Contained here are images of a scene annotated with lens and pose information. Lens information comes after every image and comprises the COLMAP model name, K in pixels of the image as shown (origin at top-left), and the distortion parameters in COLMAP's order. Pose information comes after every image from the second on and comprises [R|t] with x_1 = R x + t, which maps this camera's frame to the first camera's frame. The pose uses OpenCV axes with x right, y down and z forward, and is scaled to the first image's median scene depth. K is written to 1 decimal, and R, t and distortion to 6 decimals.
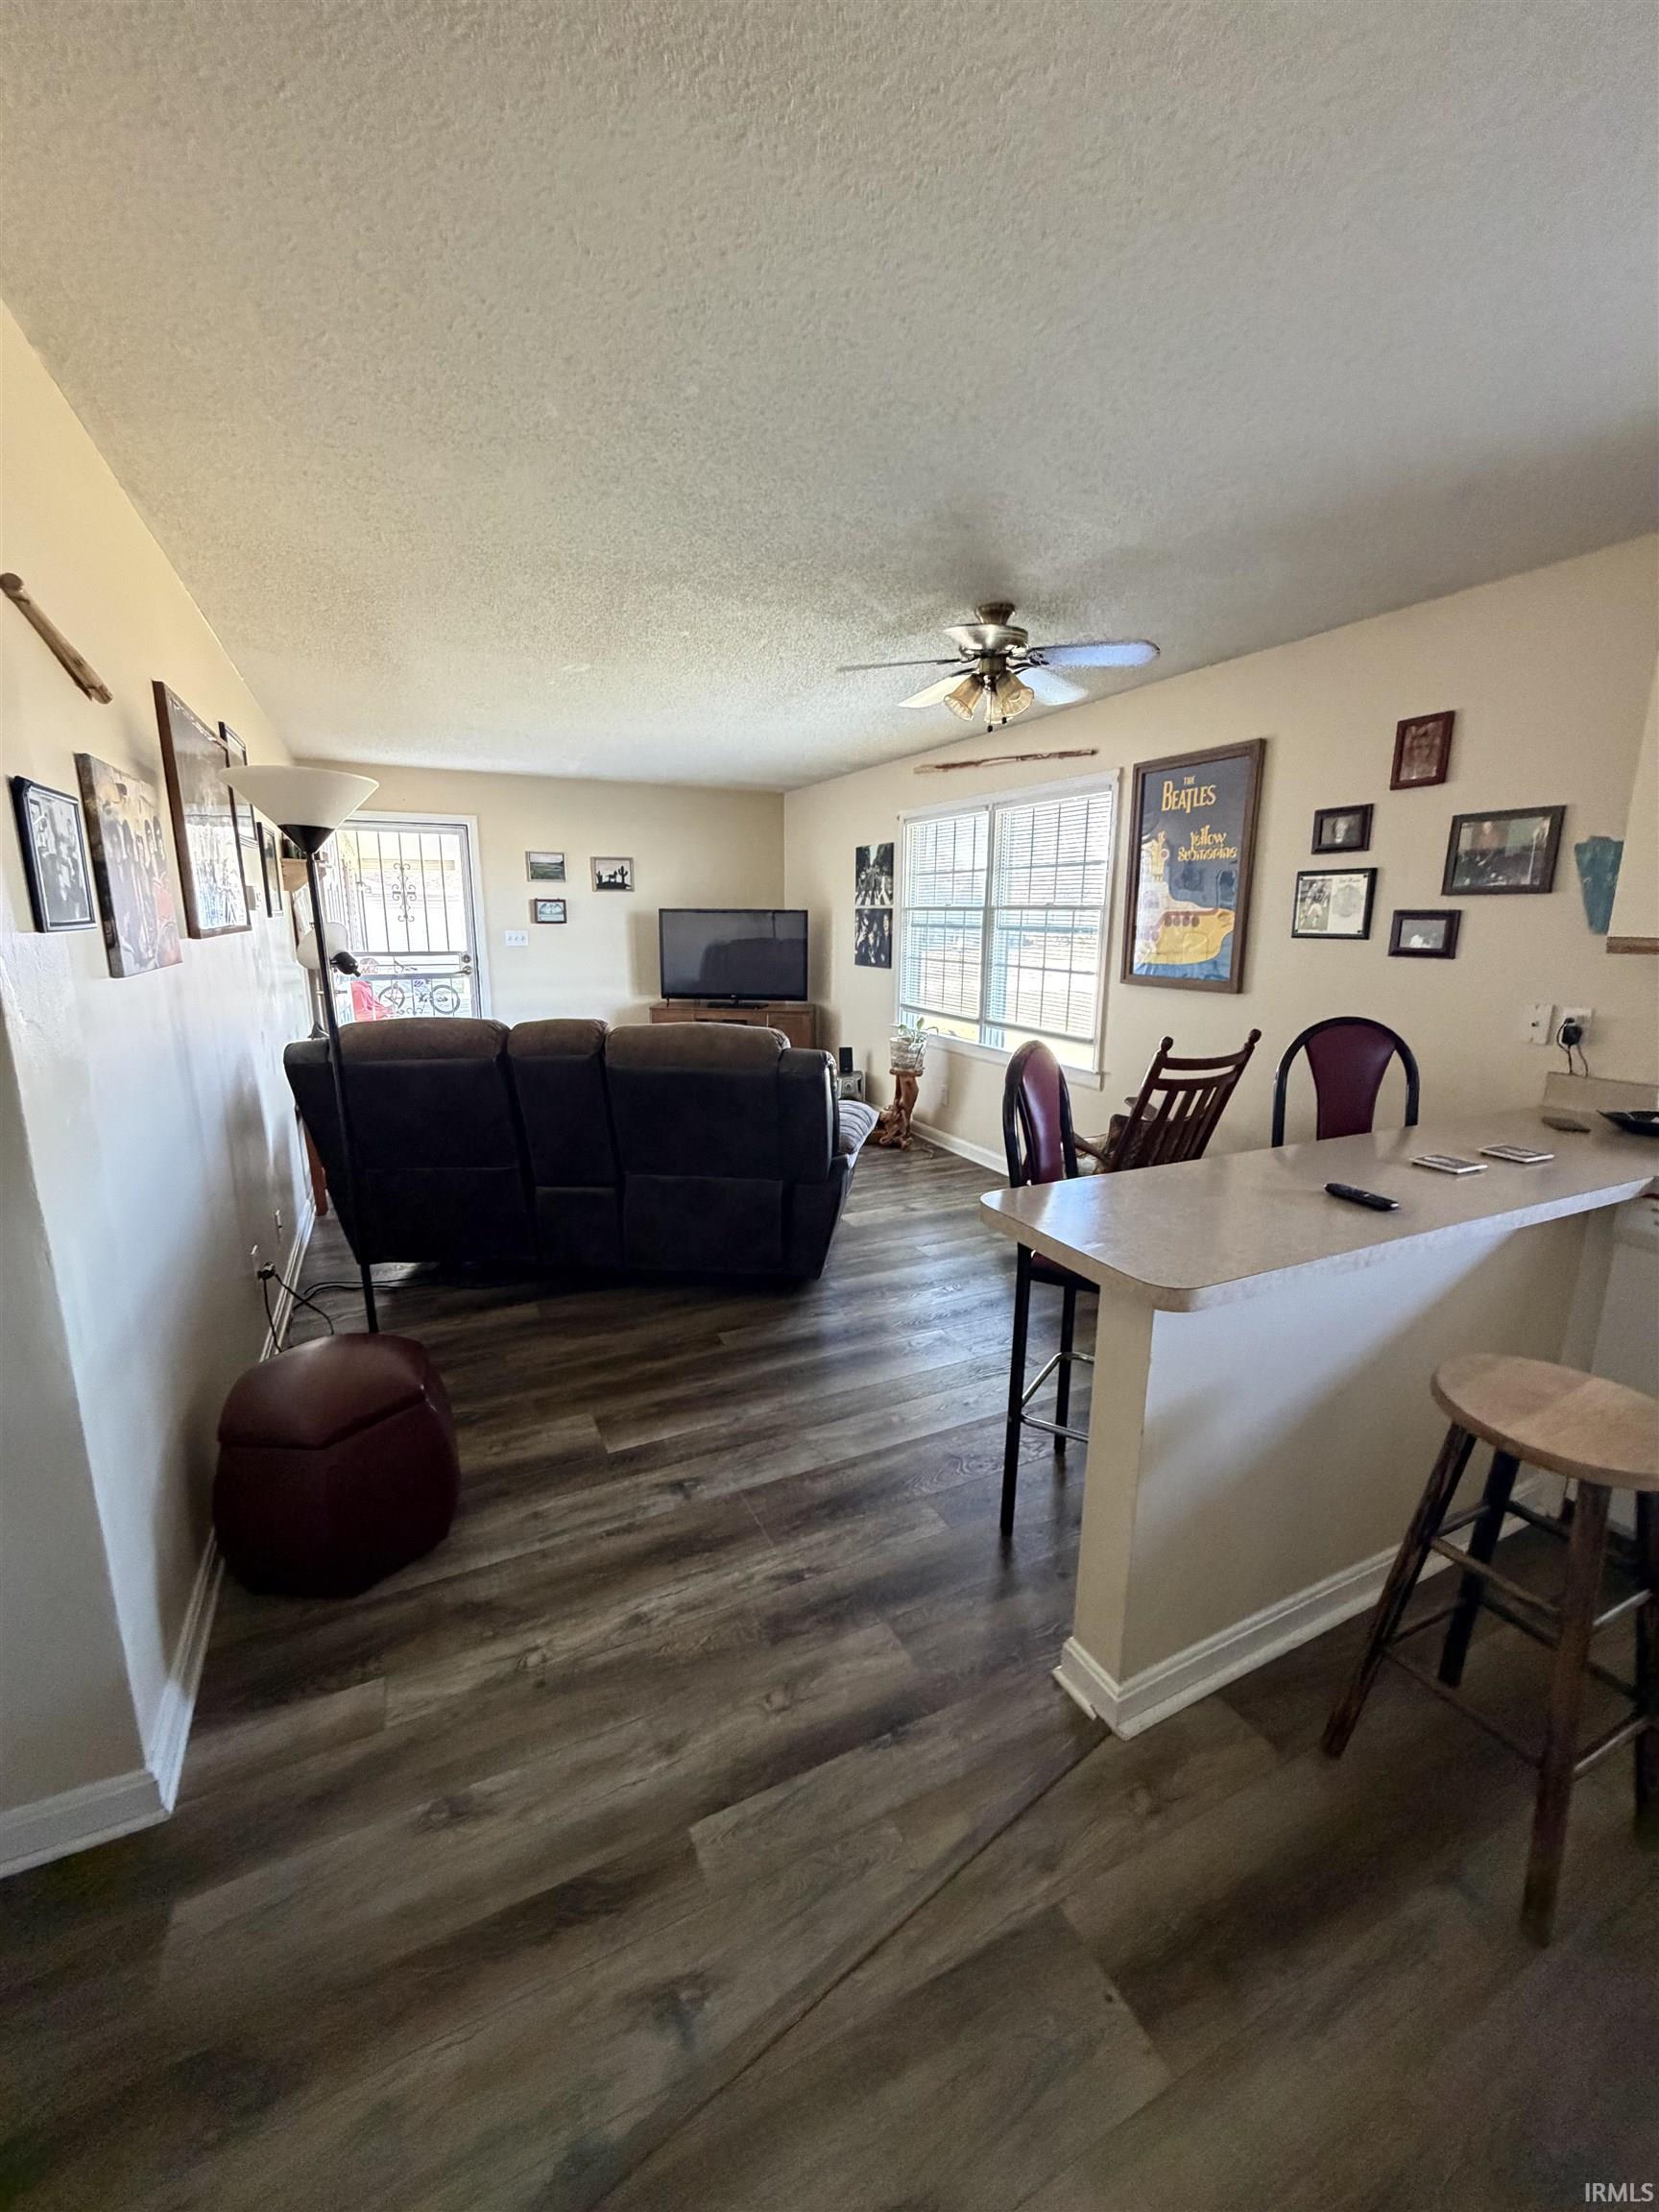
lens RADIAL K [[887.8, 0, 832.3], [0, 887.8, 1106.2], [0, 0, 1]] dist [-0.000451, -0.000059]
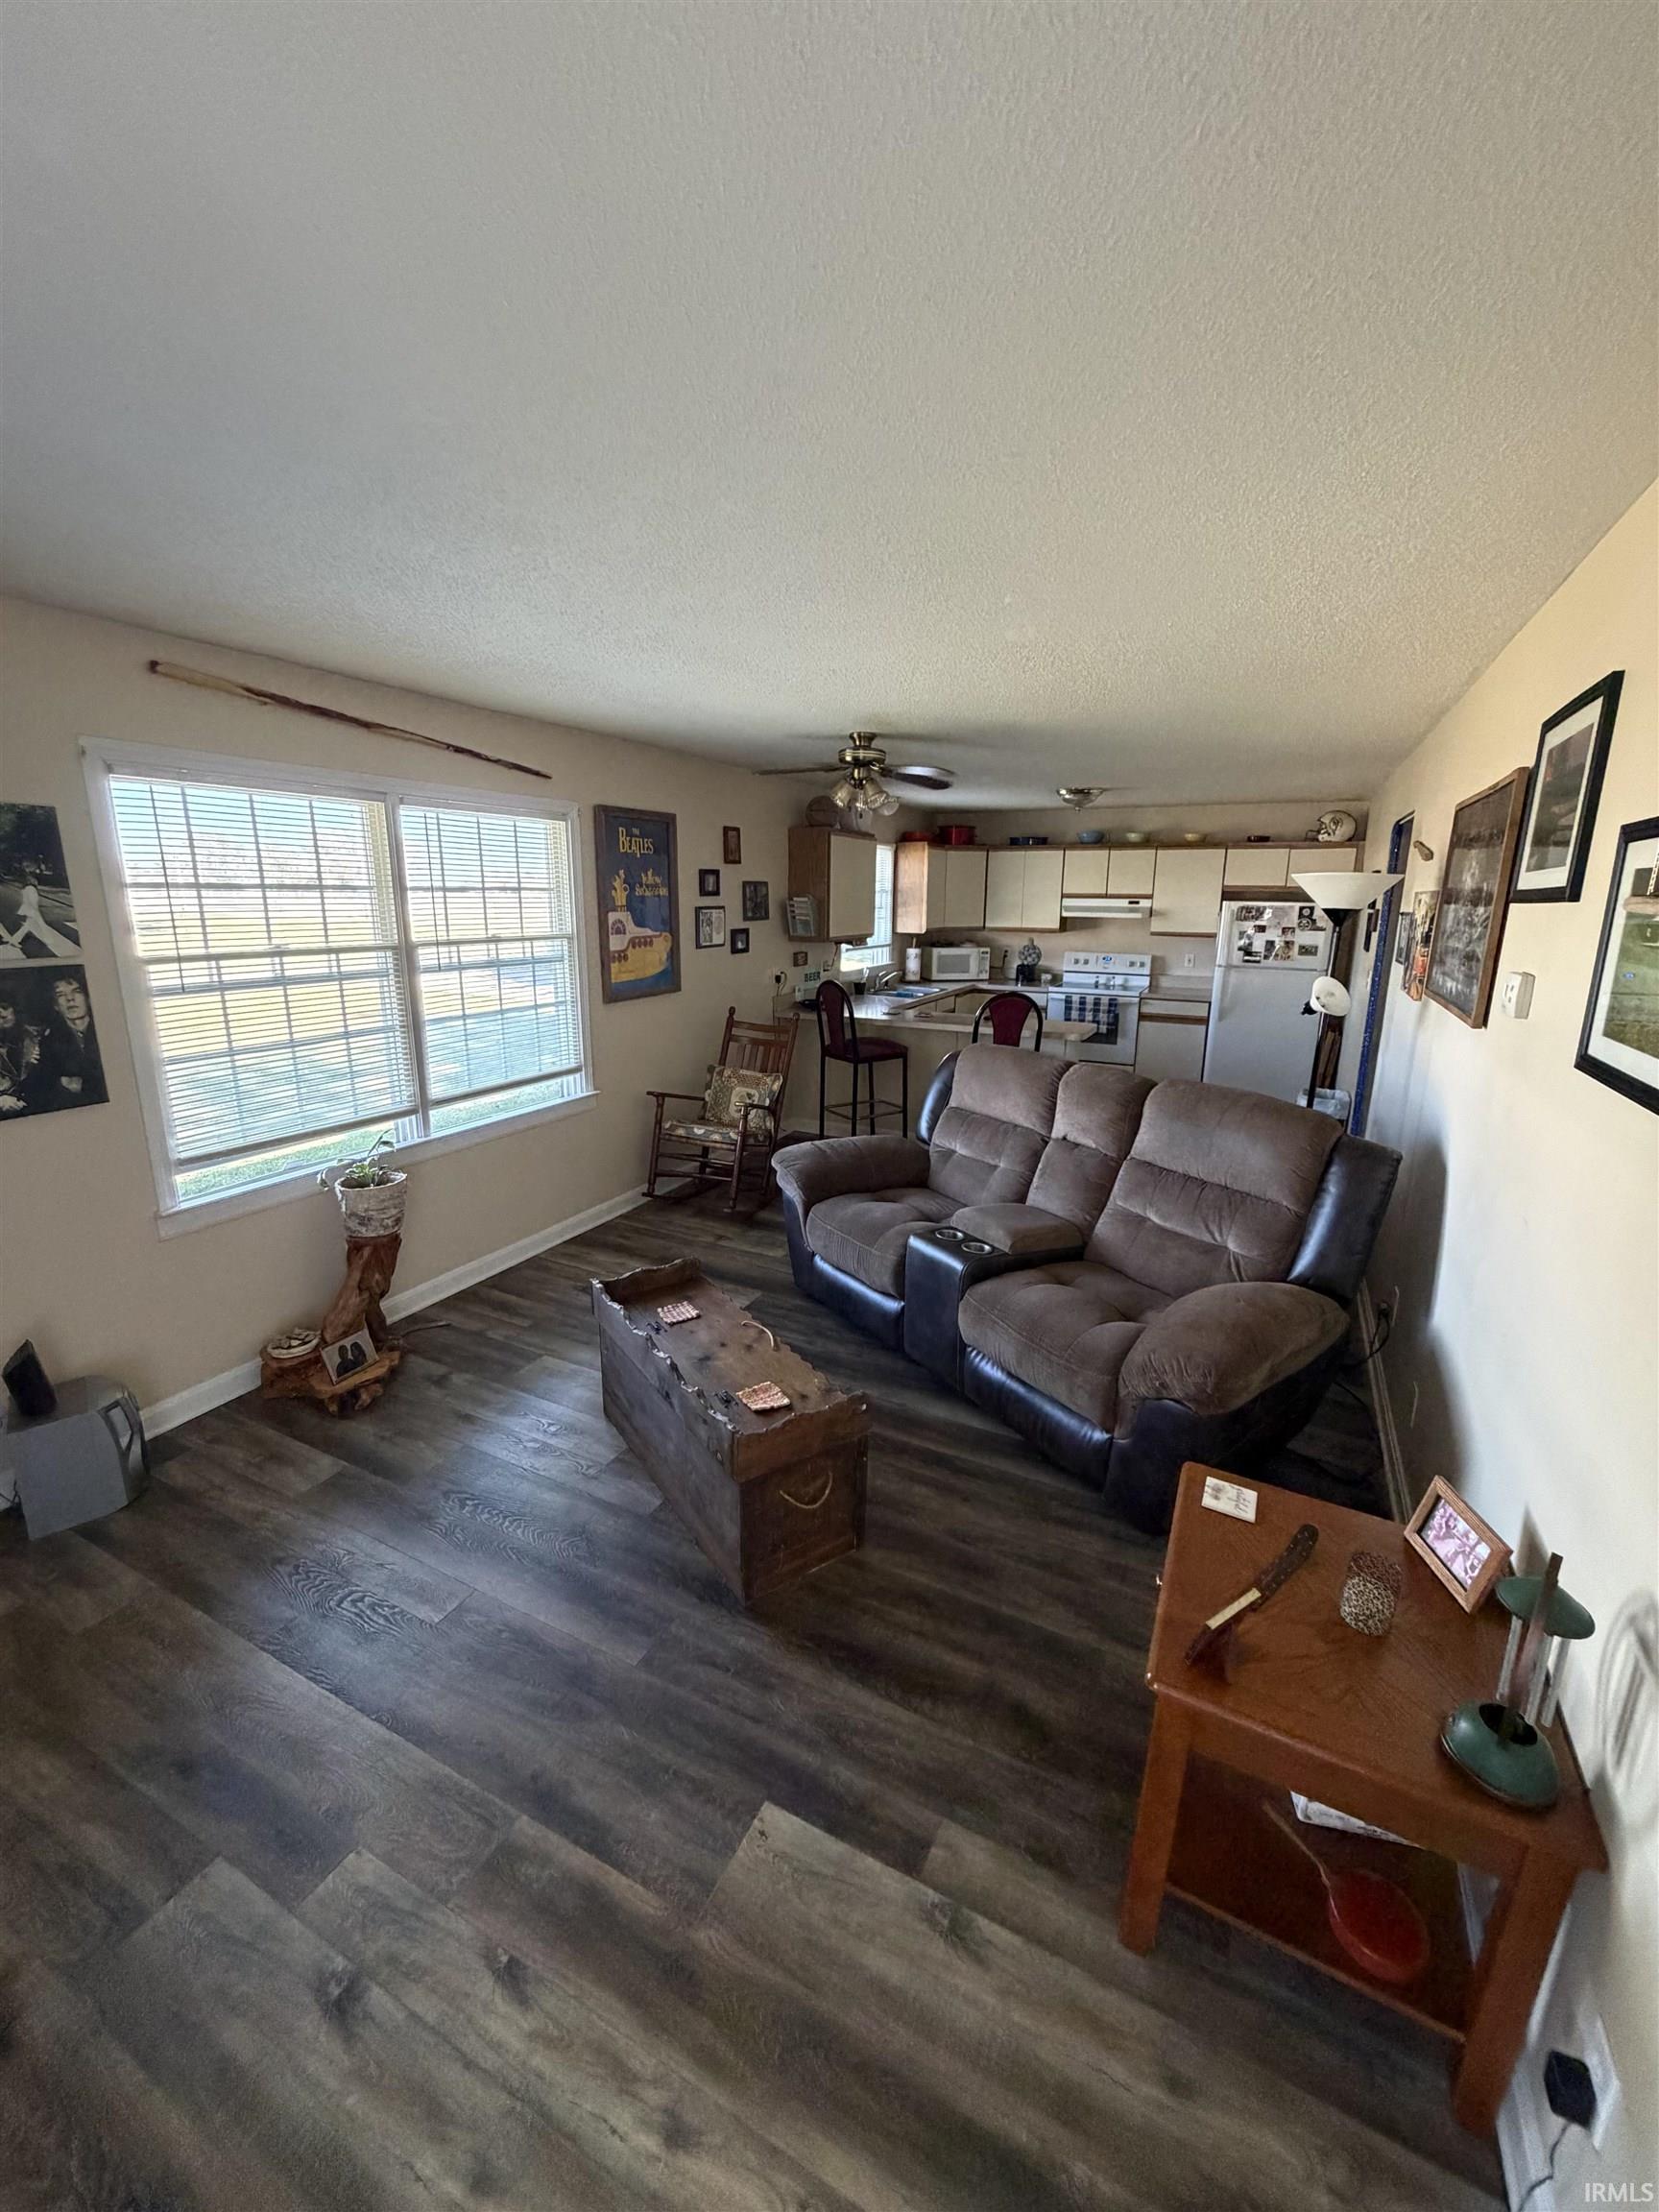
lens RADIAL K [[887.8, 0, 827.3], [0, 887.8, 1101.9], [0, 0, 1]] dist [-0.000451, -0.000059]
pose [[-0.600815, -0.191673, 0.776068, -0.794369], [0.160733, 0.922035, 0.352160, -0.412534], [-0.783062, 0.336323, -0.523165, 1.567724]]
